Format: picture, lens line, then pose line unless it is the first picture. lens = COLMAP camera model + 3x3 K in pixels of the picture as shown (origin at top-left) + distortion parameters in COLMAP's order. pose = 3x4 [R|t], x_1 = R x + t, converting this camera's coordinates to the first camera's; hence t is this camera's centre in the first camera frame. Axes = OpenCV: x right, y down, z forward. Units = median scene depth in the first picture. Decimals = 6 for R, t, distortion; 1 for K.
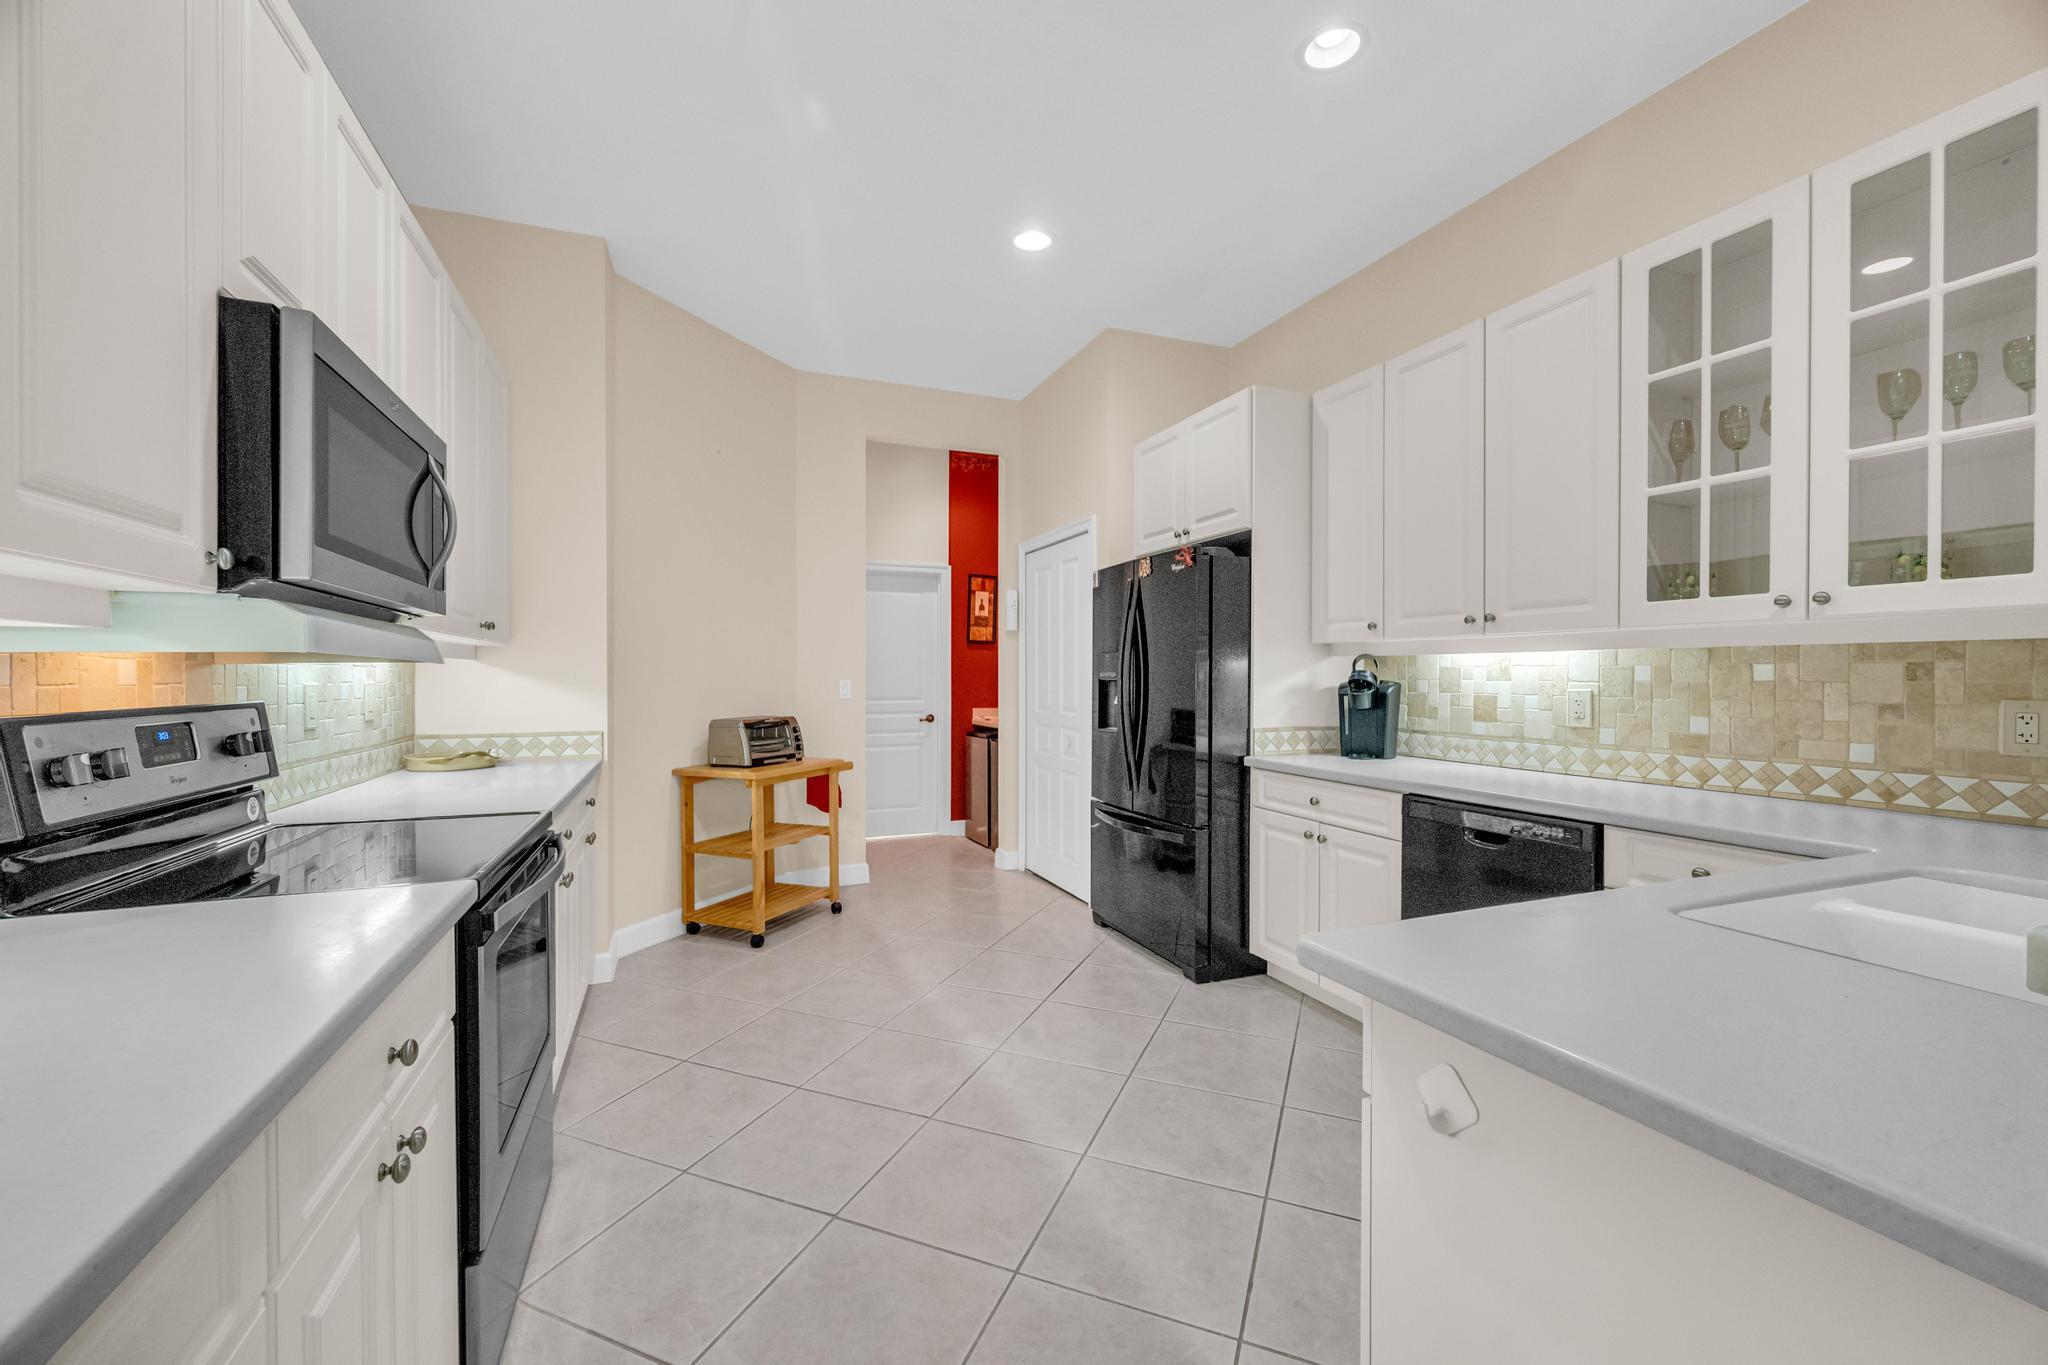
lens RADIAL K [[831.9, 0, 1024.5], [0, 831.9, 689.9], [0, 0, 1]] dist [-0.000609, 0.000056]
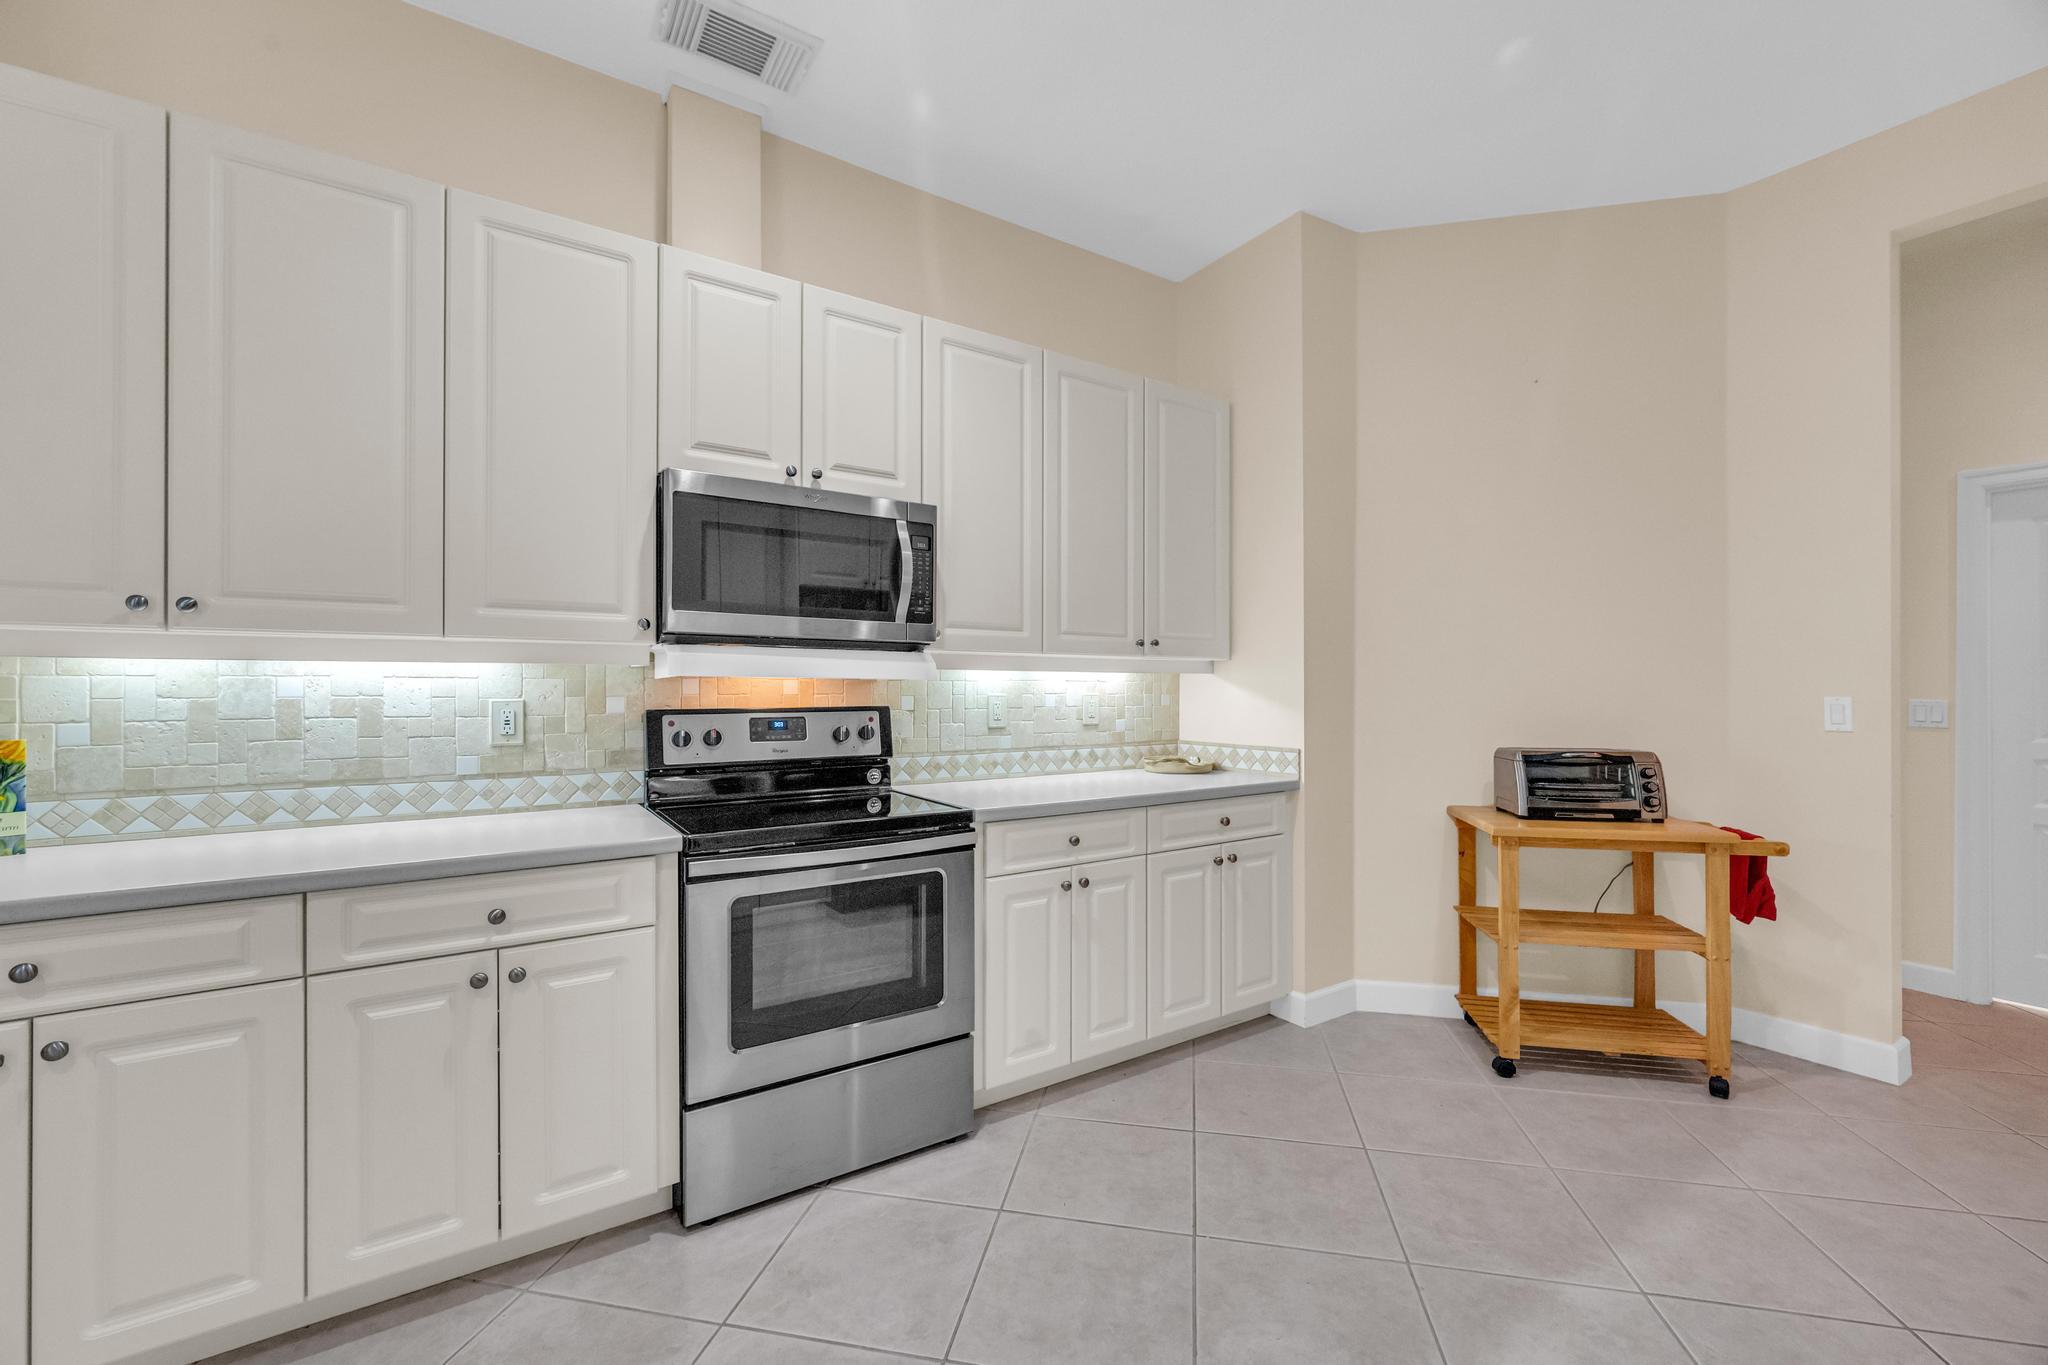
lens RADIAL K [[831.9, 0, 1010.0], [0, 831.9, 686.5], [0, 0, 1]] dist [-0.000609, 0.000056]
pose [[0.179792, -0.000182, -0.983705, 0.367972], [-0.015189, 0.999880, -0.002961, -0.012537], [0.983587, 0.015474, 0.179767, 0.578180]]
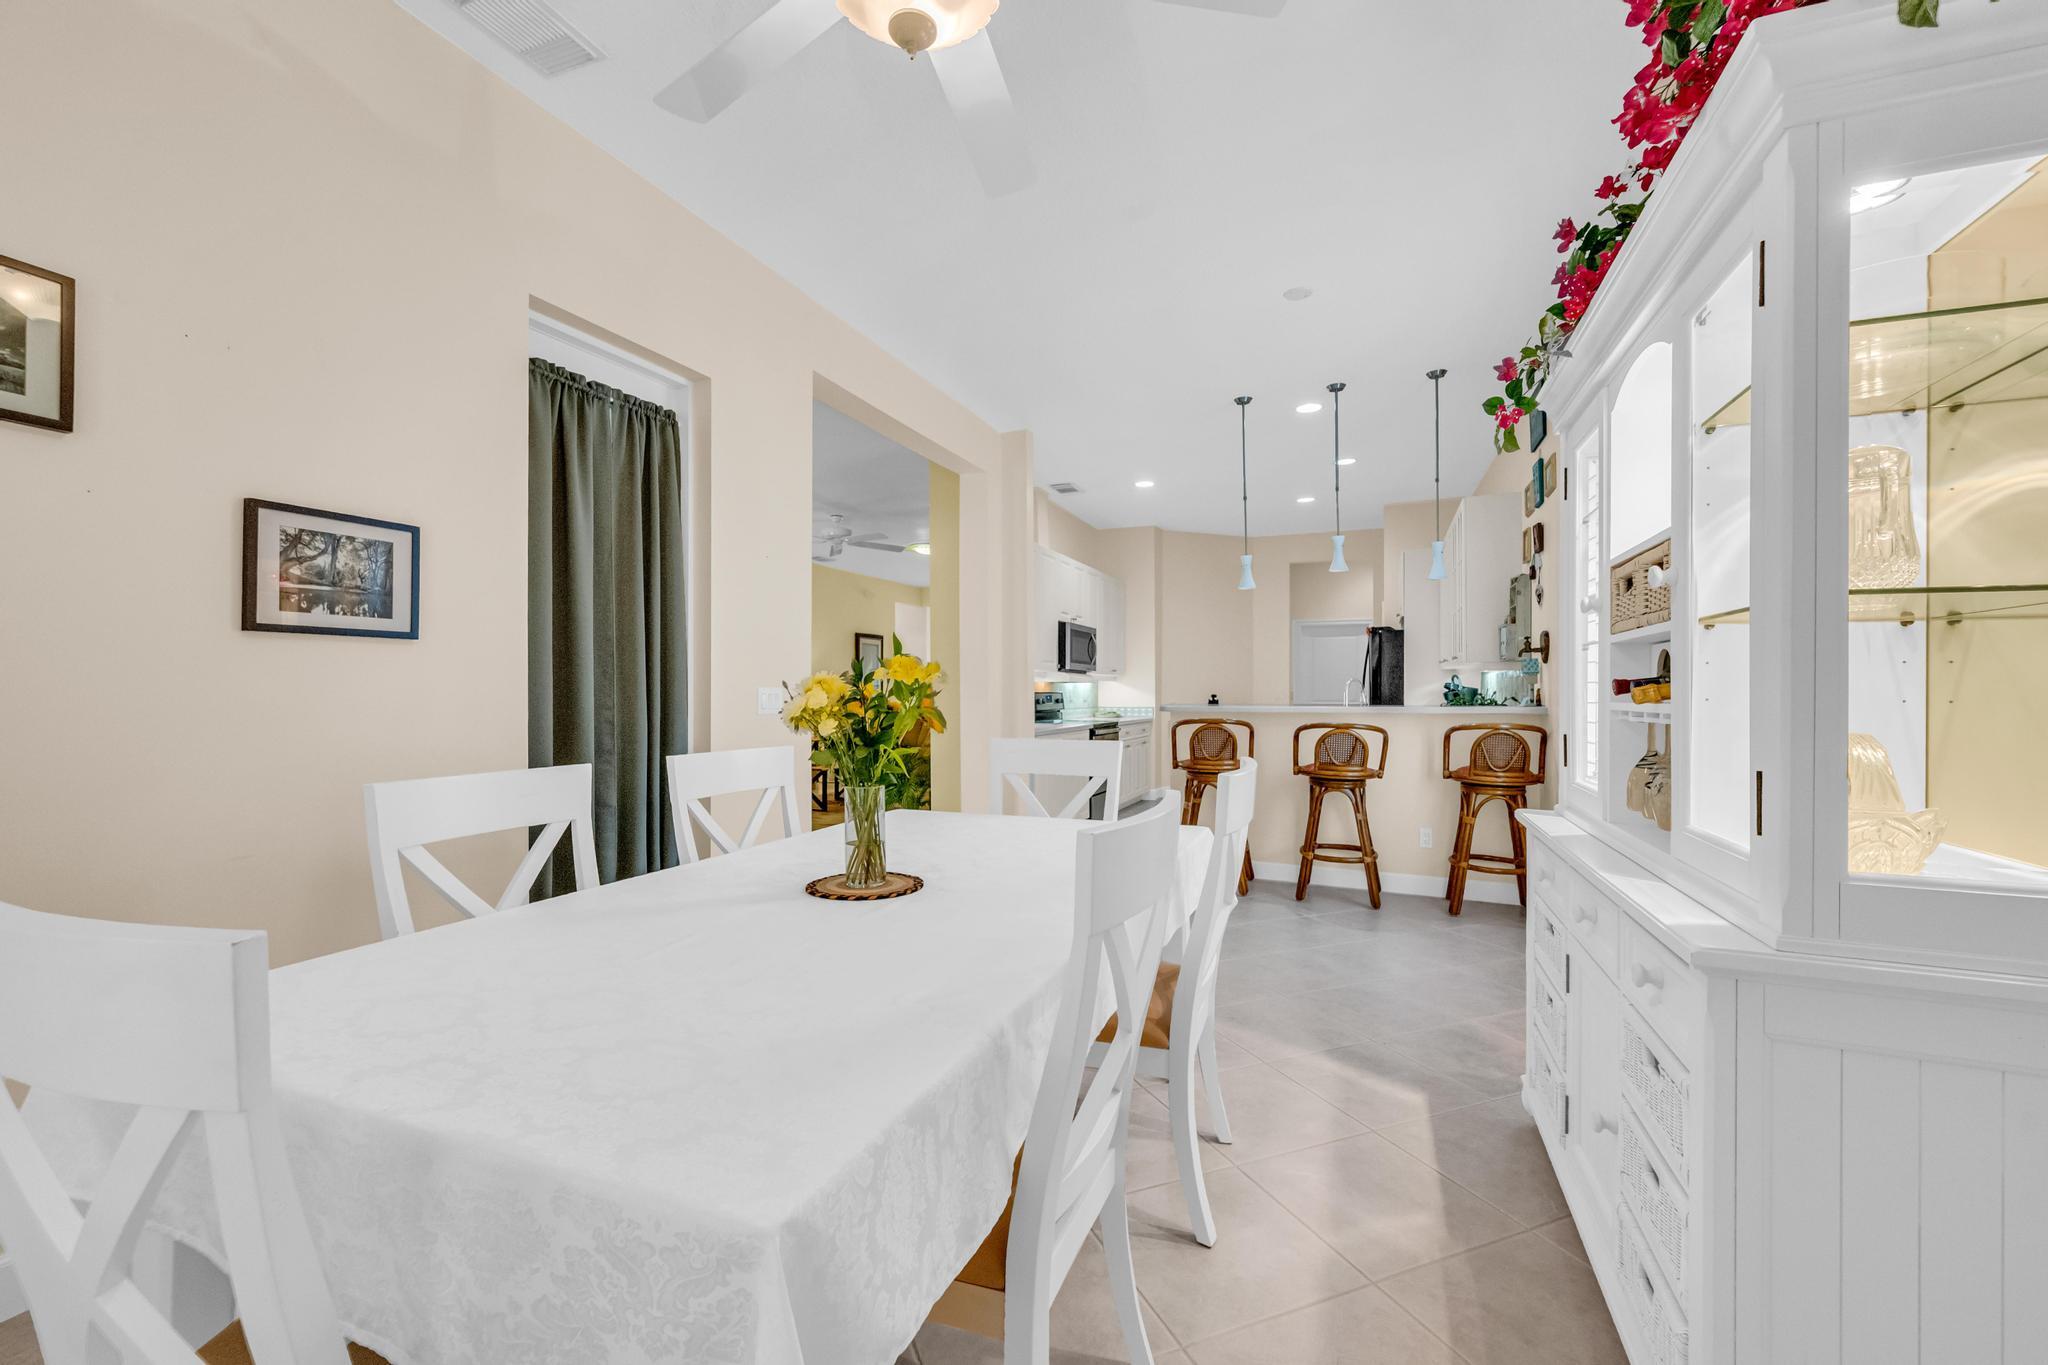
lens RADIAL K [[831.9, 0, 1011.5], [0, 831.9, 686.5], [0, 0, 1]] dist [-0.000609, 0.000056]
pose [[0.698366, -0.004444, -0.715727, 1.247979], [-0.012344, 0.999757, -0.018252, 0.042336], [0.715634, 0.021581, 0.698142, -1.382787]]
